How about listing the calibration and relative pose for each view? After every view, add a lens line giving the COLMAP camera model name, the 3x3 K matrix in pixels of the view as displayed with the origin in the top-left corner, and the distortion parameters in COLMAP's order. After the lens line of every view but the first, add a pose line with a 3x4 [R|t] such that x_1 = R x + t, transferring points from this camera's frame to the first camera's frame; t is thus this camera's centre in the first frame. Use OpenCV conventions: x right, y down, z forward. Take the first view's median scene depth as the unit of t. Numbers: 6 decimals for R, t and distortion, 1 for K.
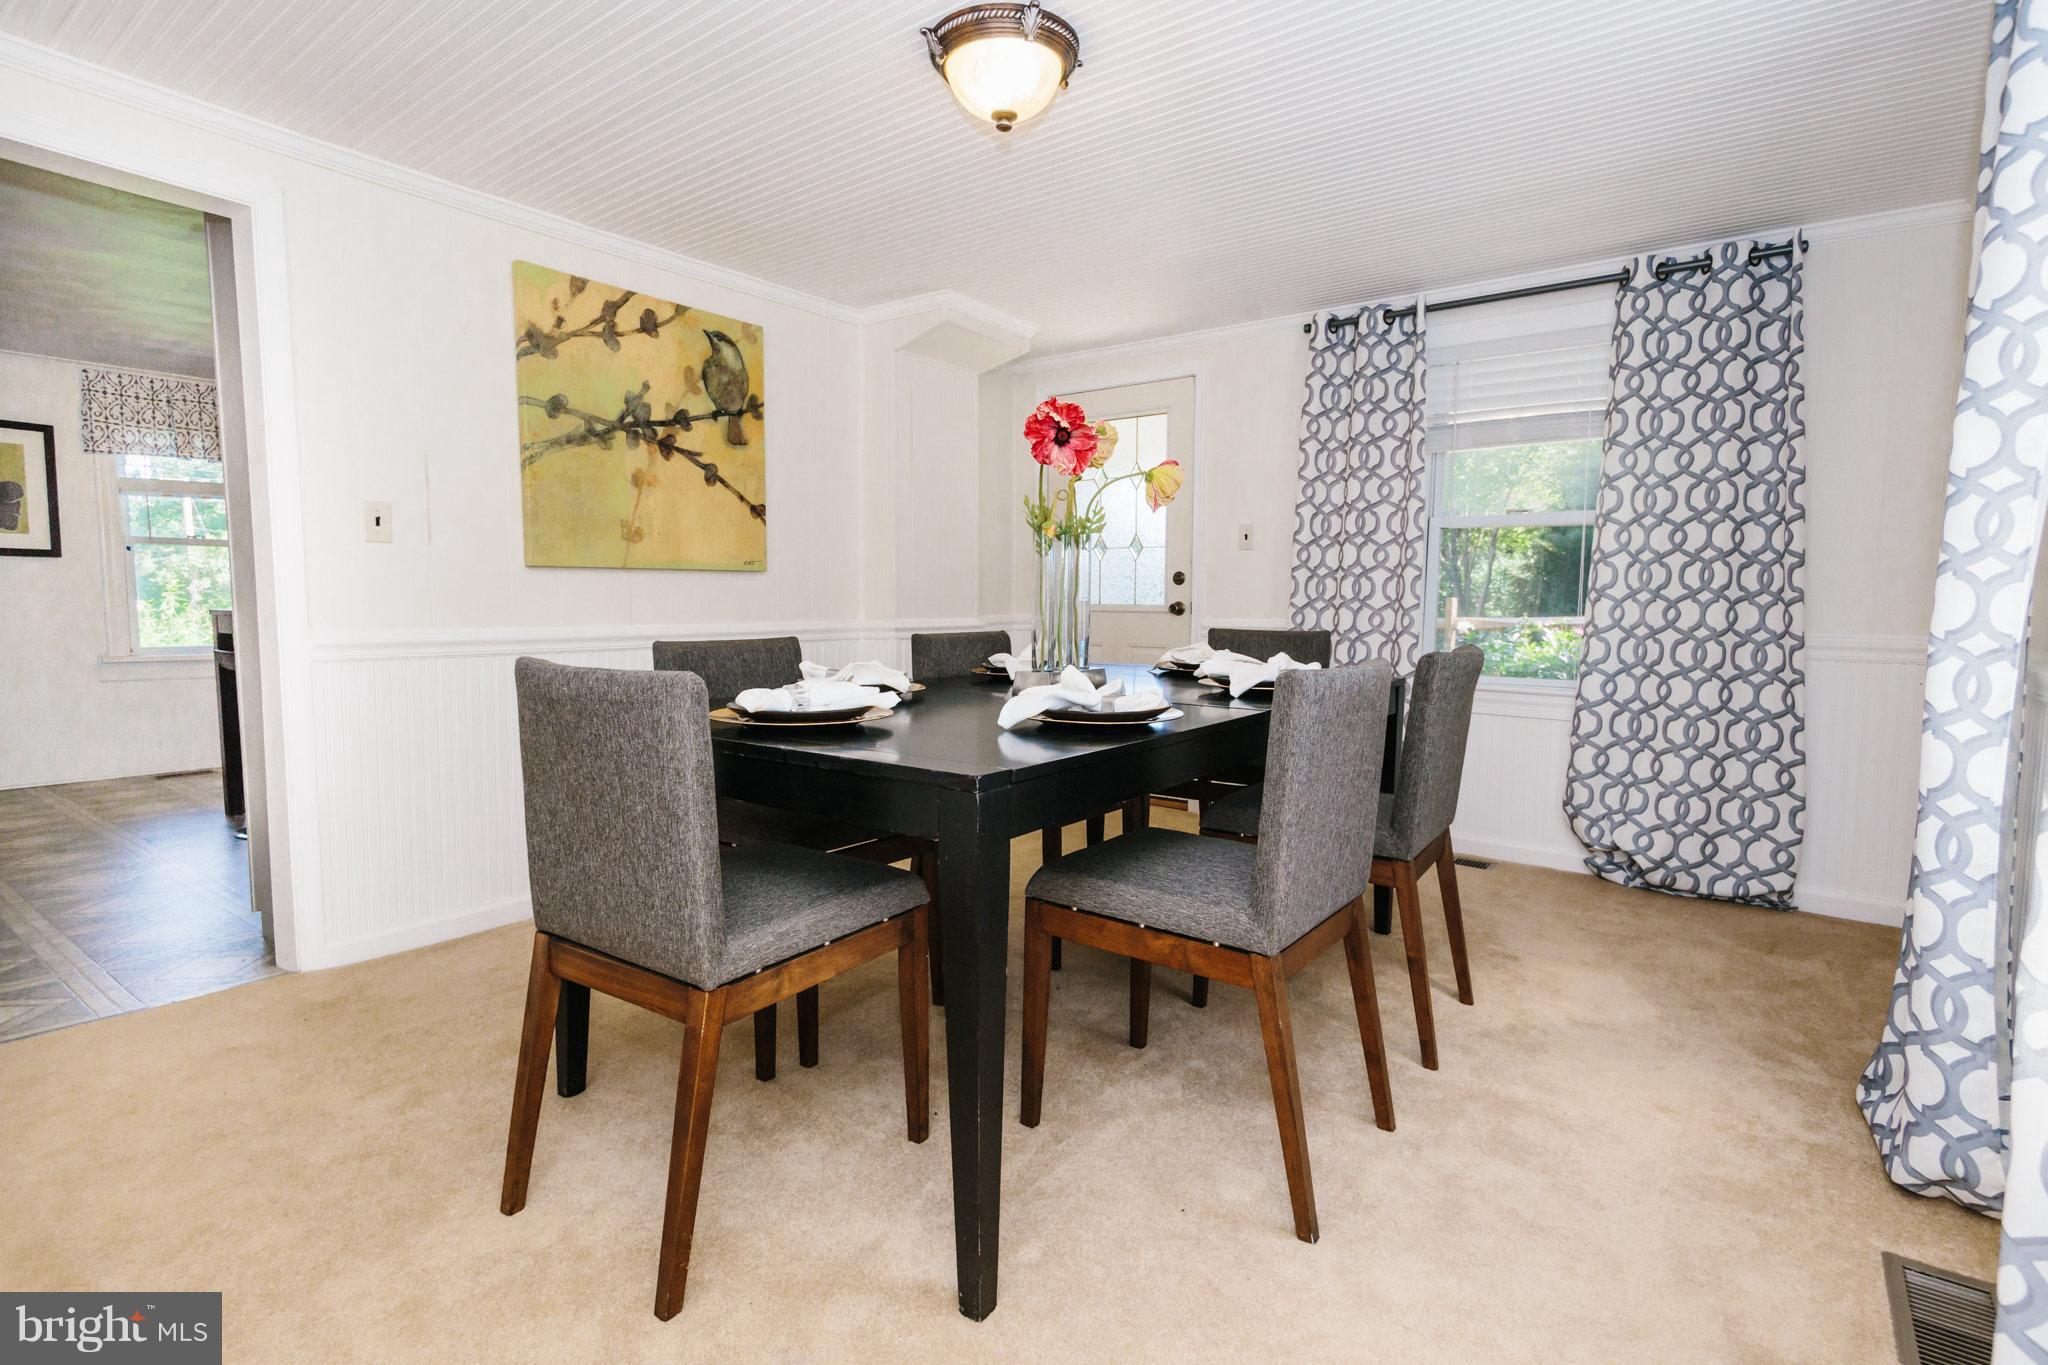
lens RADIAL K [[1045.4, 0, 1024.0], [0, 1045.4, 682.5], [0, 0, 1]] dist [0.025172, -0.001633]
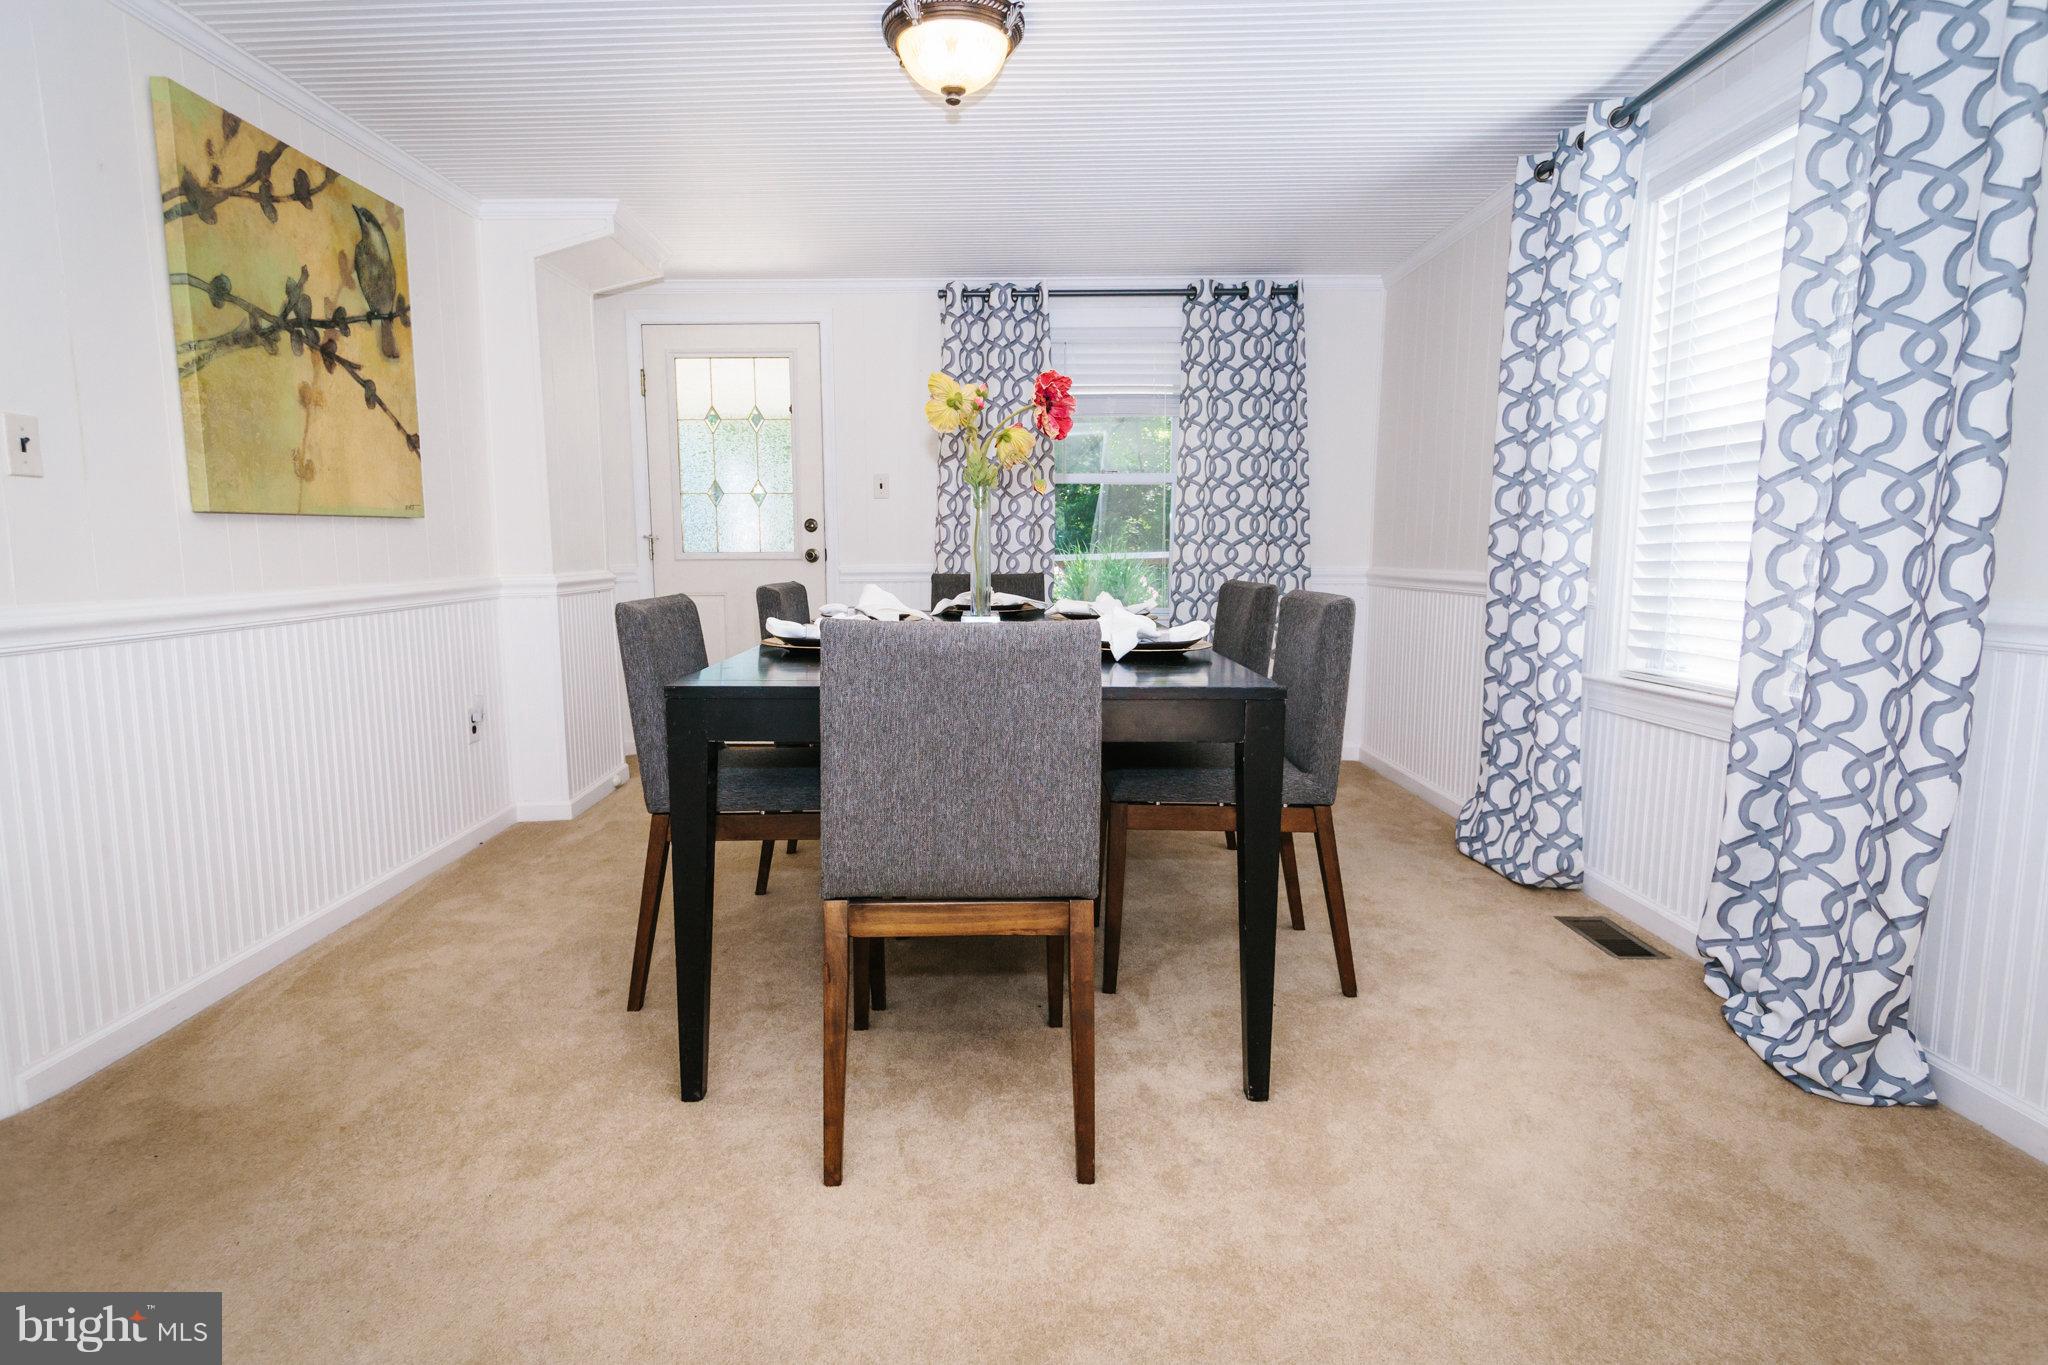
lens RADIAL K [[1104.3, 0, 1024.0], [0, 1104.3, 682.5], [0, 0, 1]] dist [0.022806, -0.003027]
pose [[0.793628, -0.086356, 0.602244, -0.458580], [0.057653, 0.996096, 0.066857, -0.011381], [-0.605666, -0.018339, 0.795508, 0.038681]]
